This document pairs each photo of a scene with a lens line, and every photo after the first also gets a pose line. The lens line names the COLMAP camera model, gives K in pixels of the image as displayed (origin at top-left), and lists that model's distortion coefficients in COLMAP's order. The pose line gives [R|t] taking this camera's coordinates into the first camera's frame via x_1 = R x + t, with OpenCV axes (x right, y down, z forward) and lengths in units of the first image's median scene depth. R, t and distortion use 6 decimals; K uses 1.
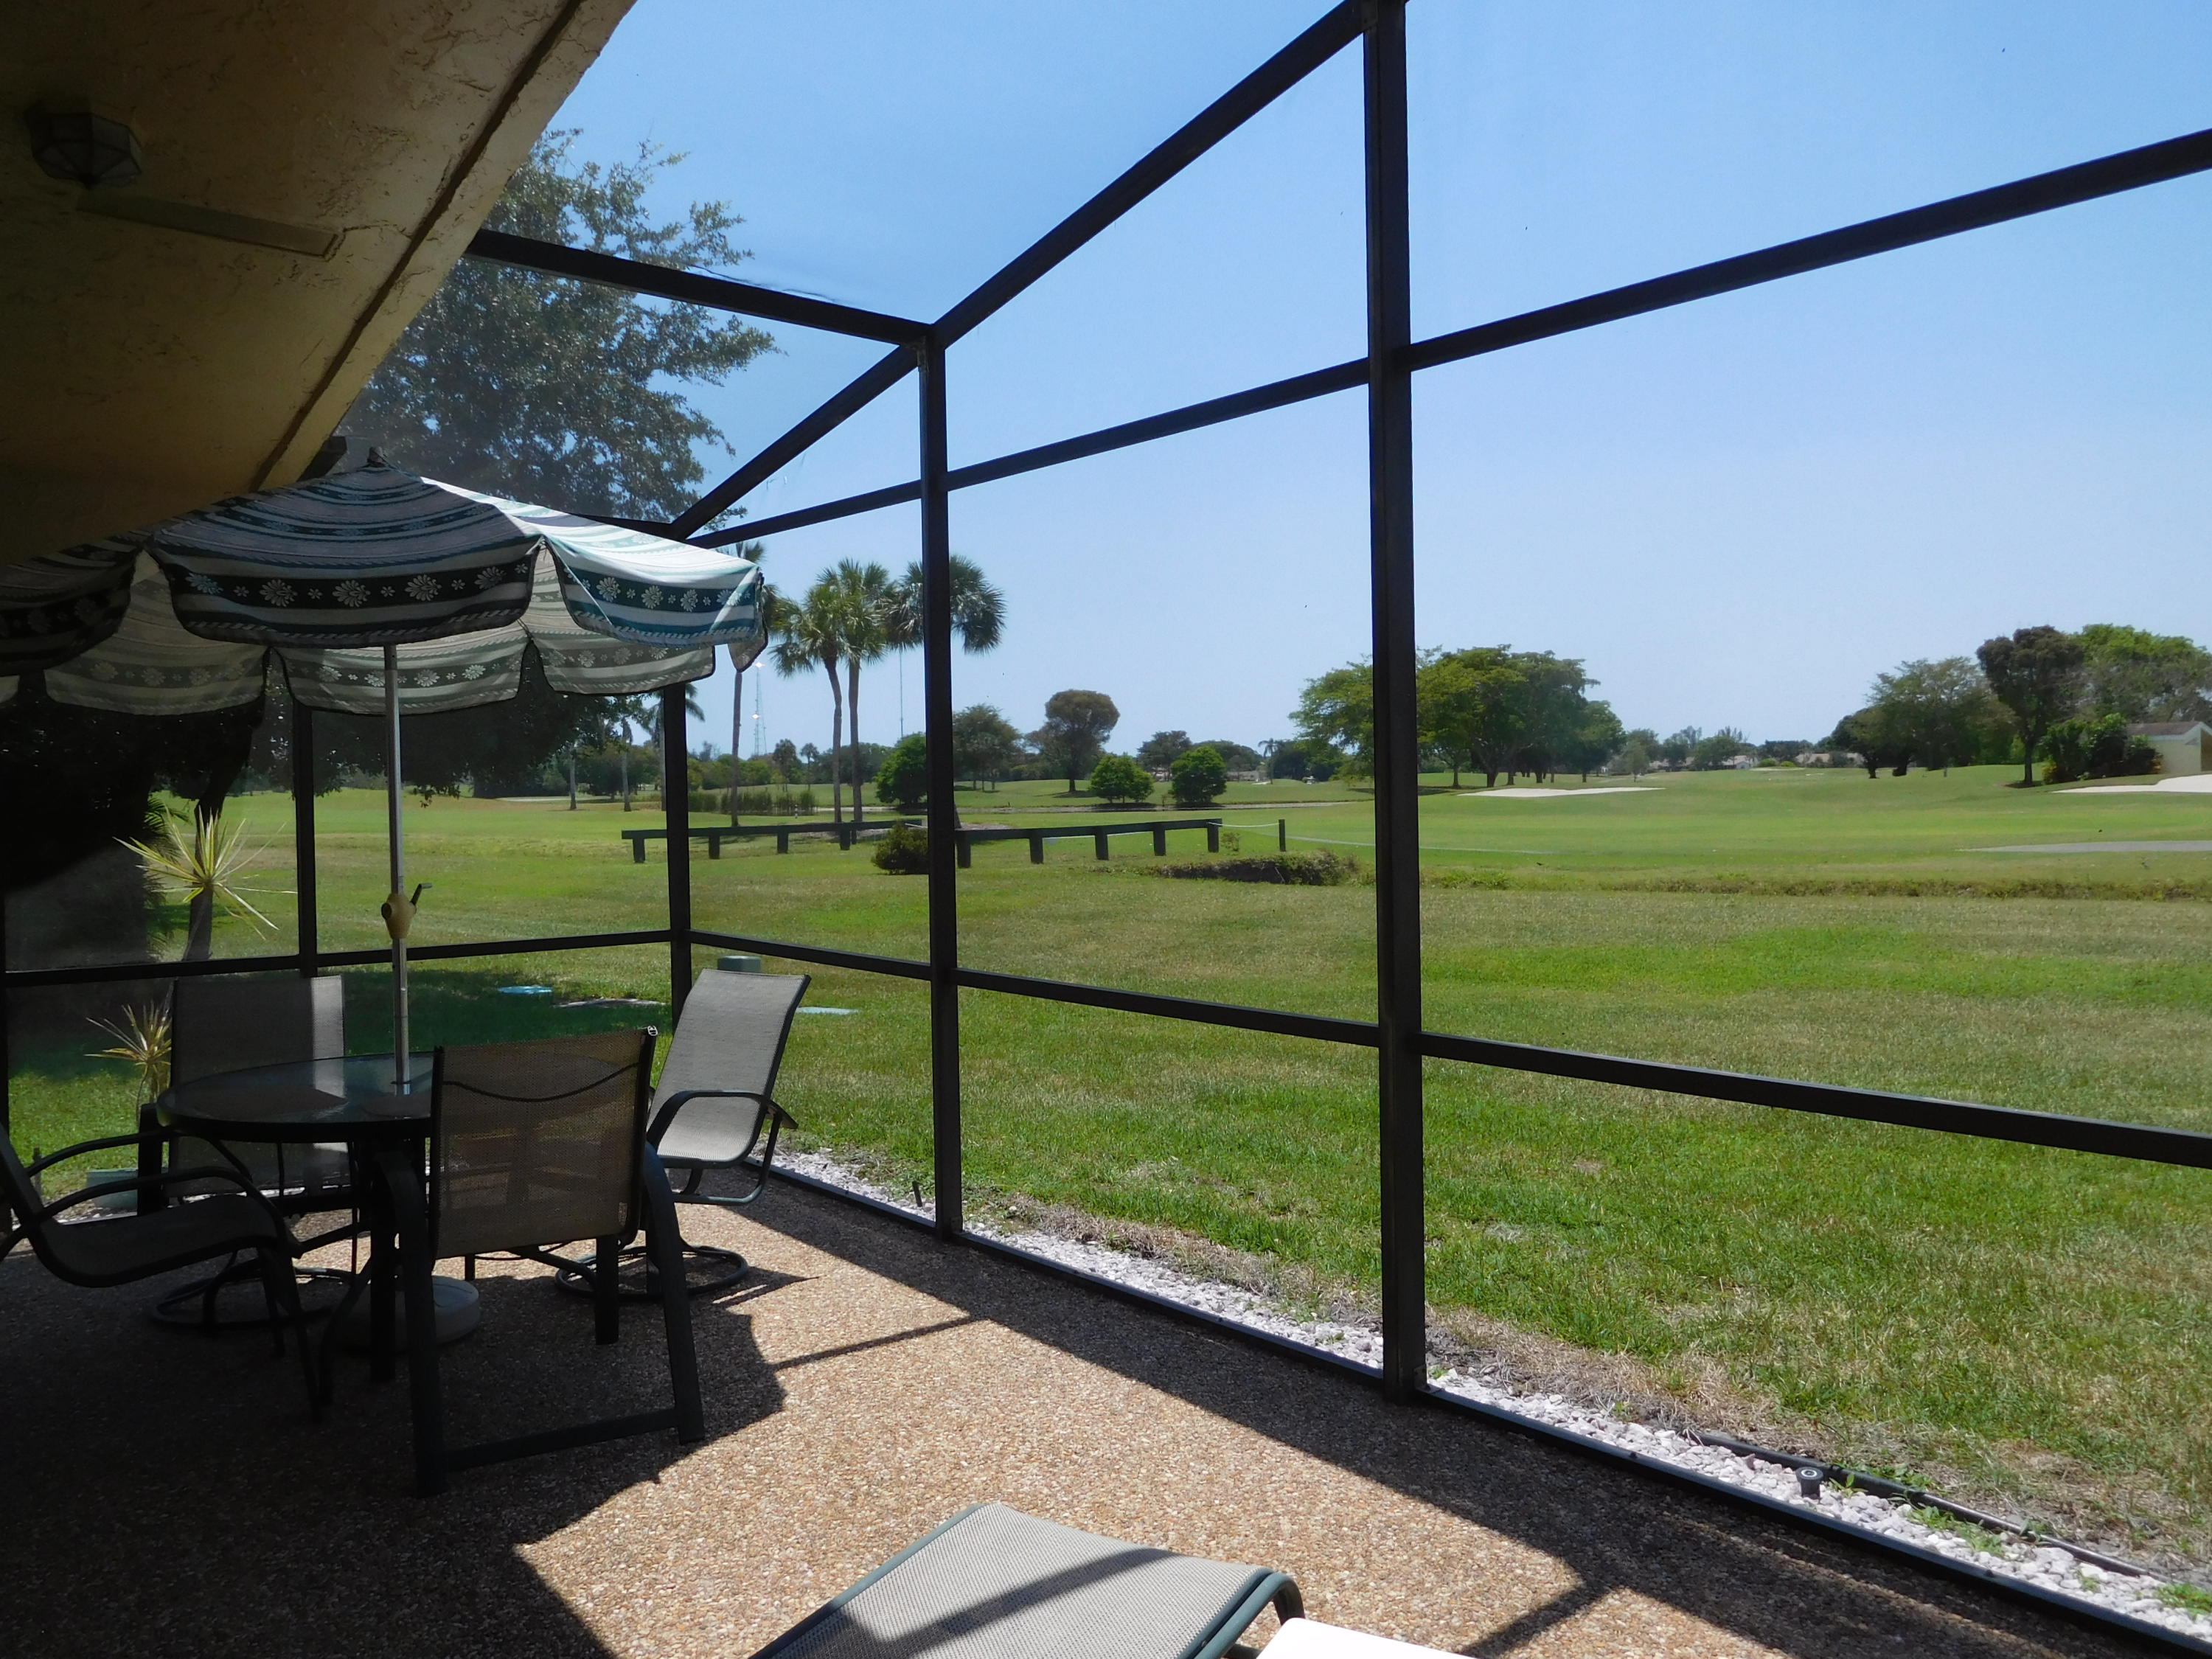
lens RADIAL K [[1685.4, 0, 1109.2], [0, 1685.4, 831.9], [0, 0, 1]] dist [-0.002892, 0.010101]
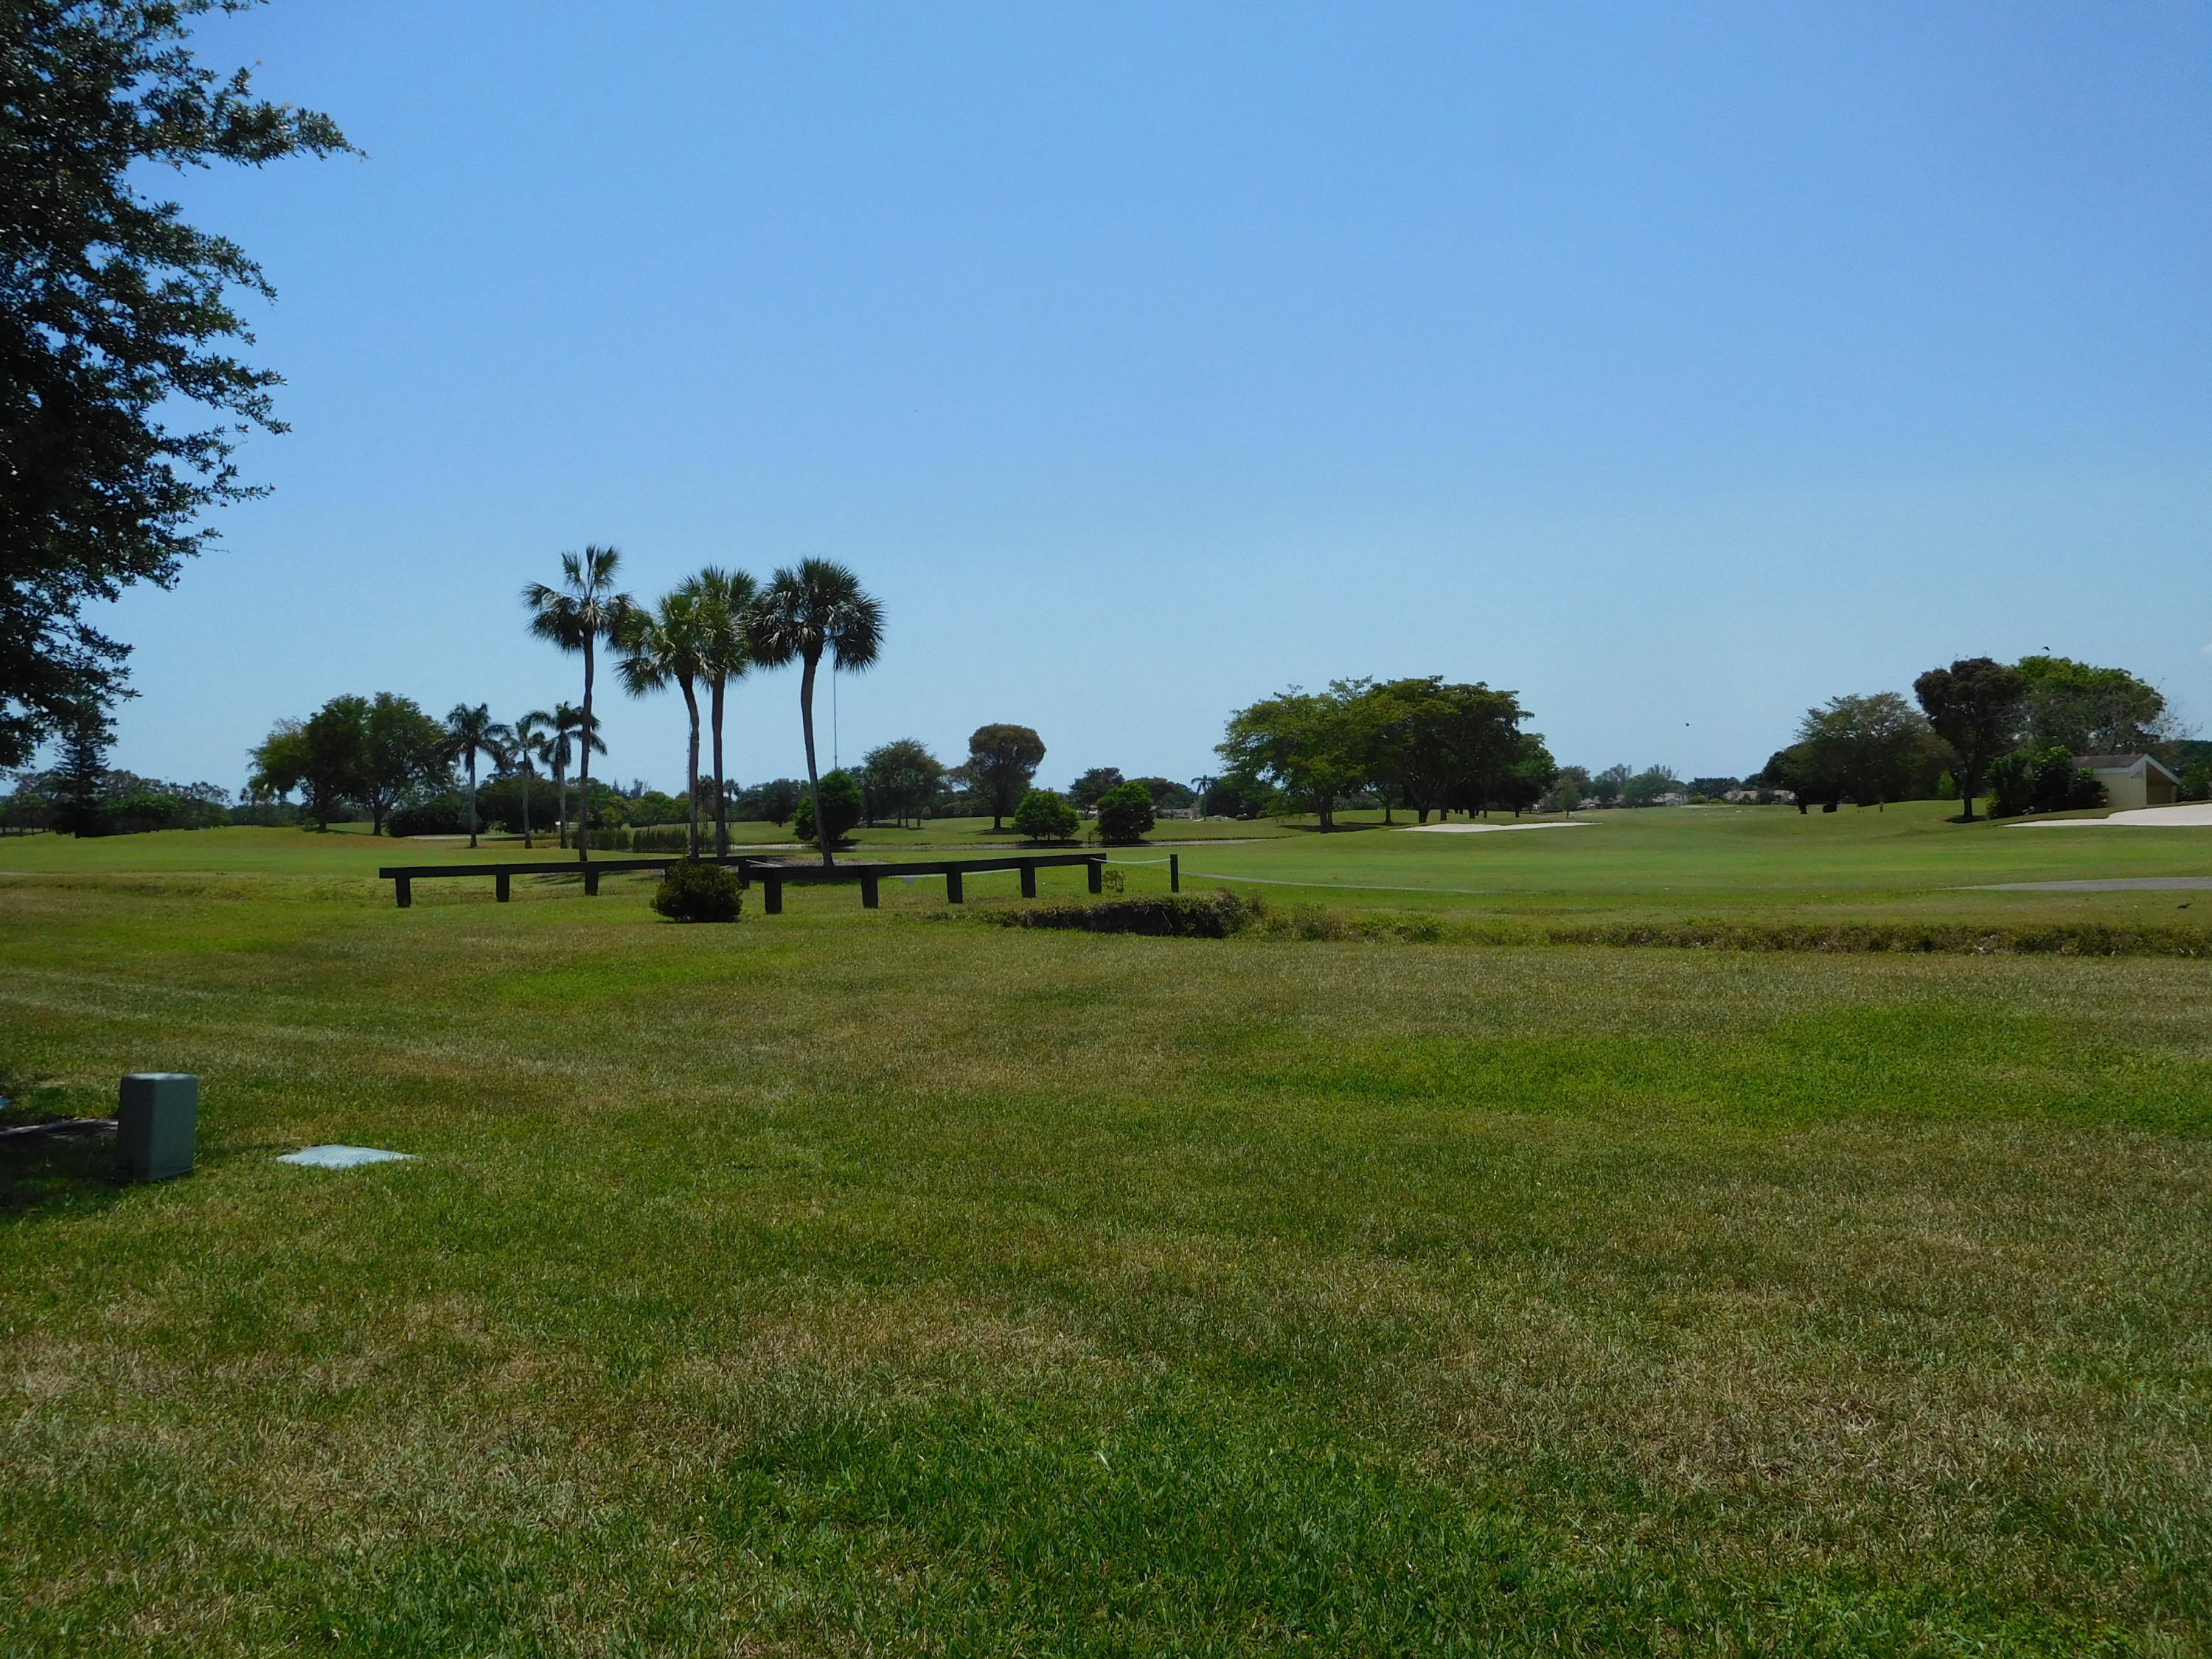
lens RADIAL K [[1685.4, 0, 1125.1], [0, 1685.4, 853.3], [0, 0, 1]] dist [-0.002892, 0.010101]
pose [[0.998895, -0.001453, 0.046968, 0.088983], [0.001919, 0.999949, -0.009878, 0.001179], [-0.046951, 0.009957, 0.998848, 0.362793]]
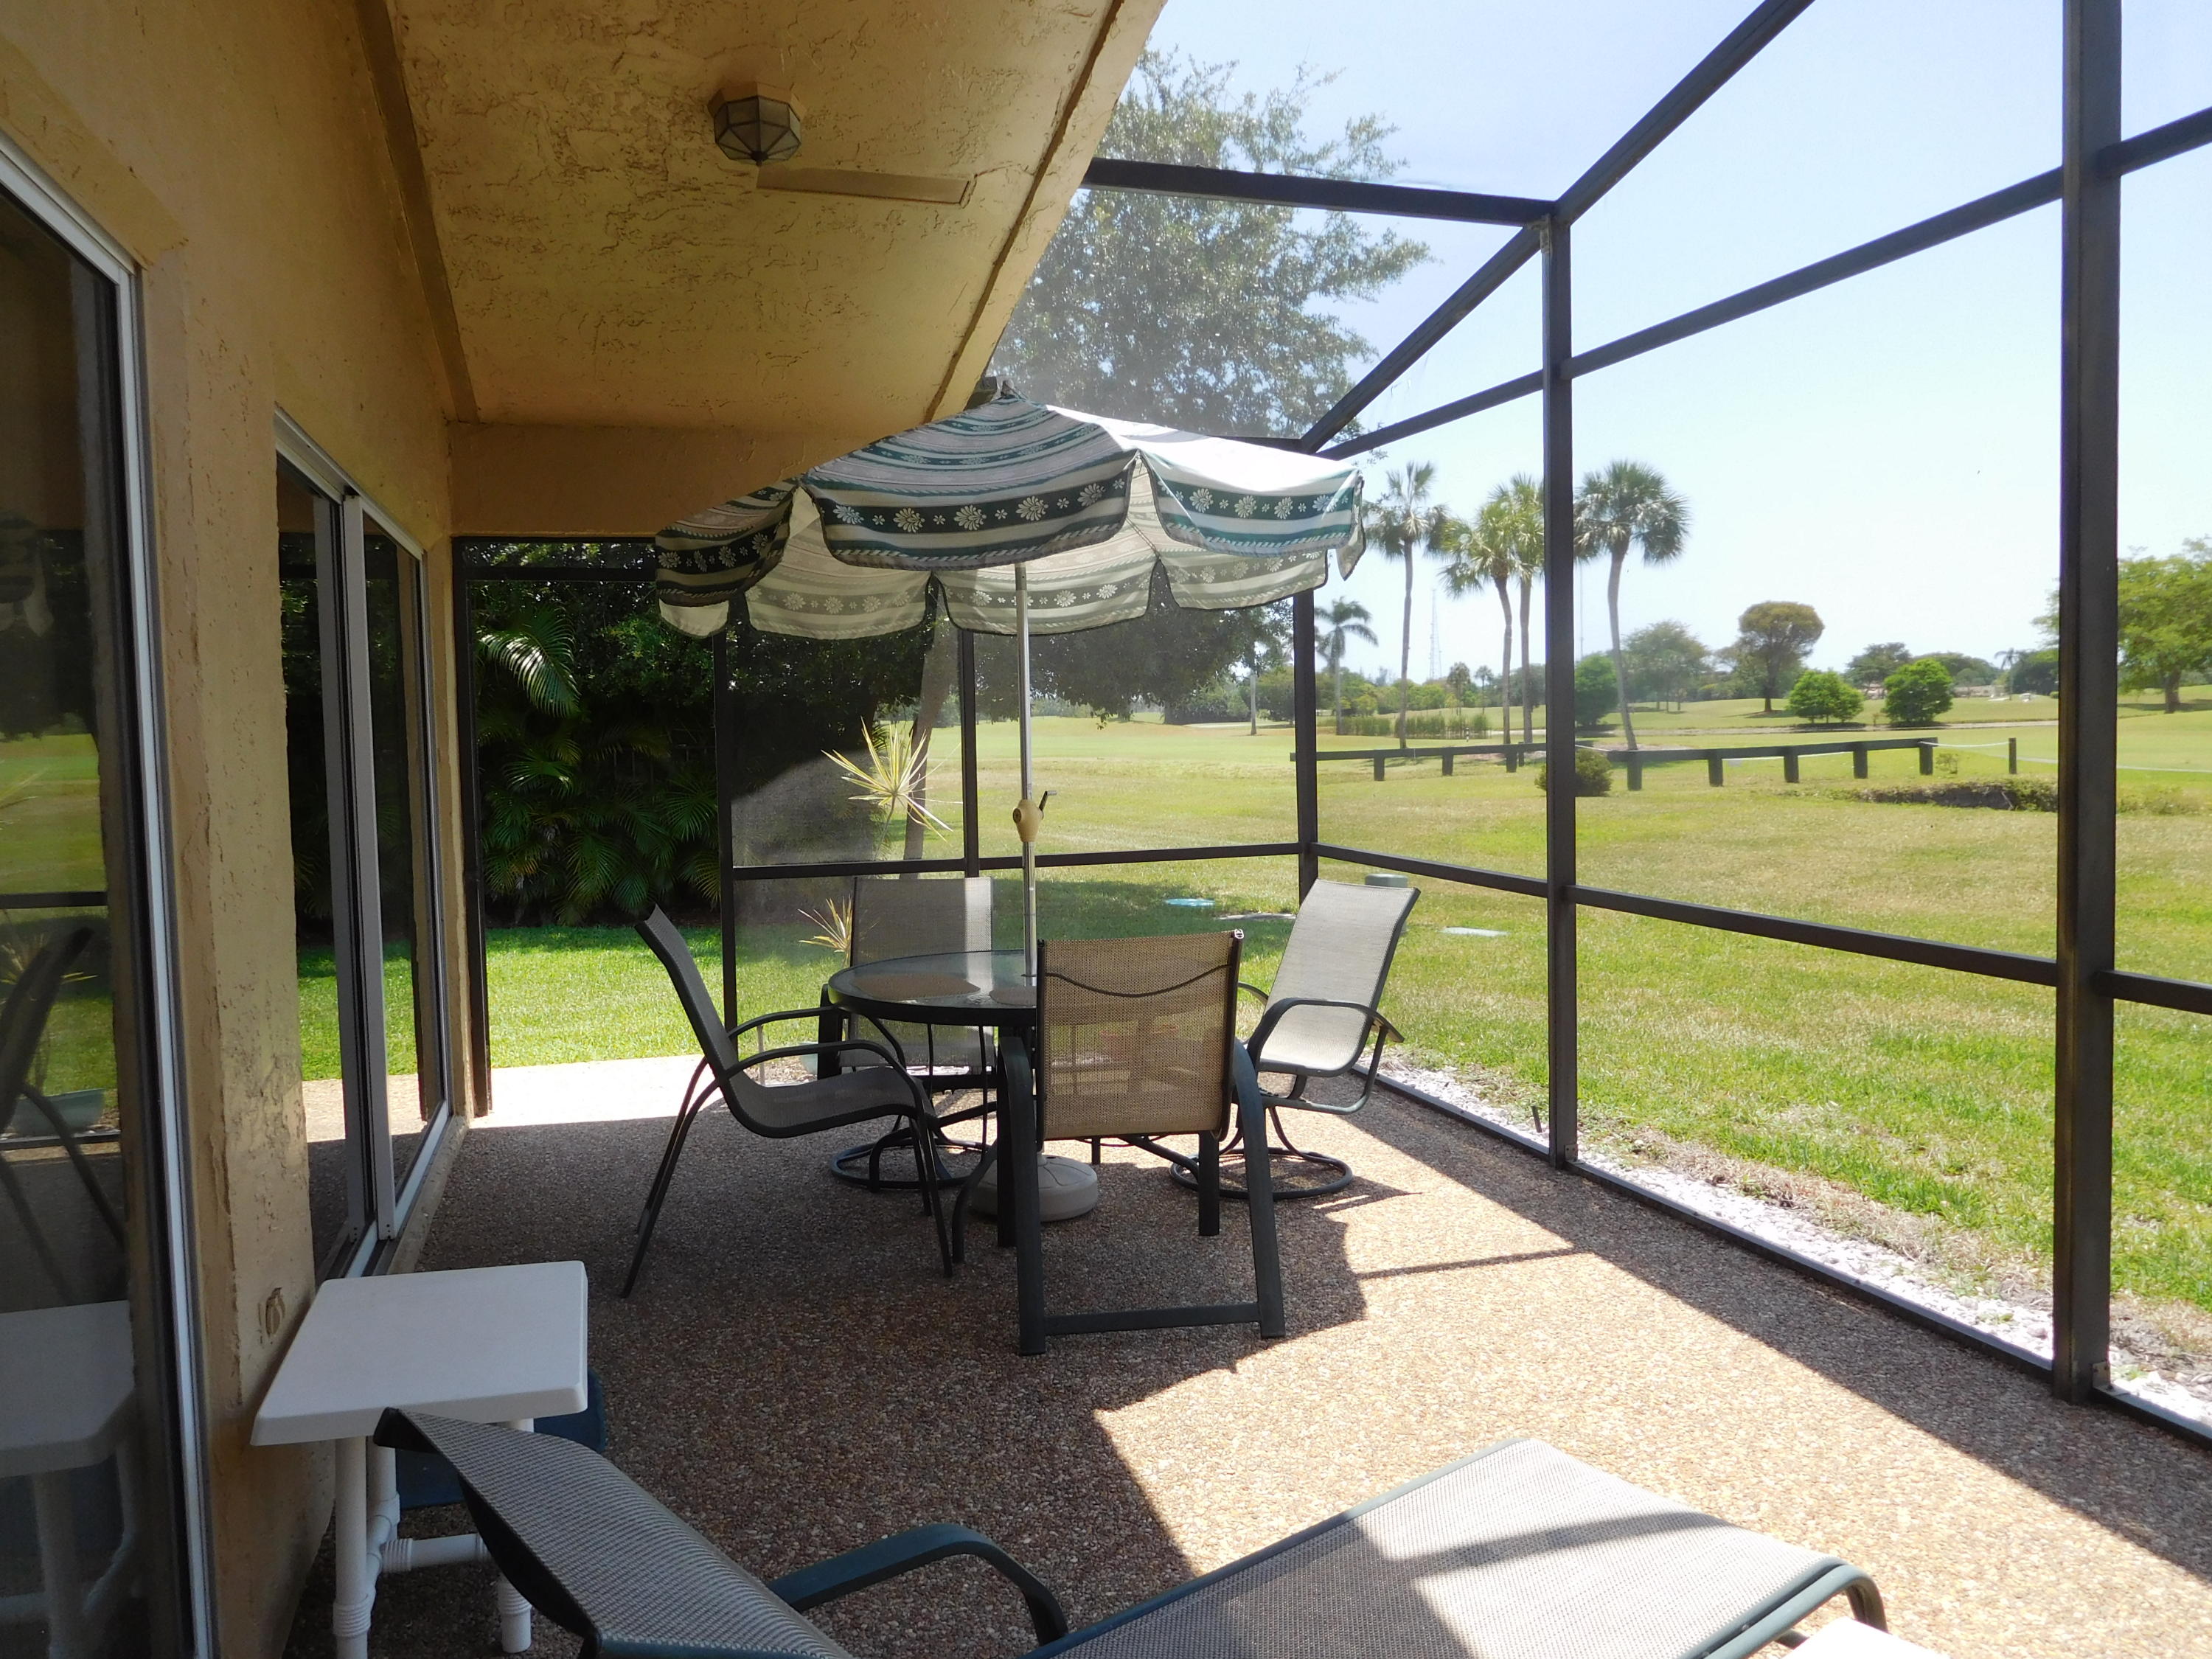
lens RADIAL K [[1685.4, 0, 1116.9], [0, 1685.4, 835.6], [0, 0, 1]] dist [-0.002892, 0.010101]
pose [[0.924606, 0.015847, -0.380595, 0.012932], [0.002180, 0.998898, 0.046887, 0.003023], [0.380918, -0.044182, 0.923553, 0.010371]]
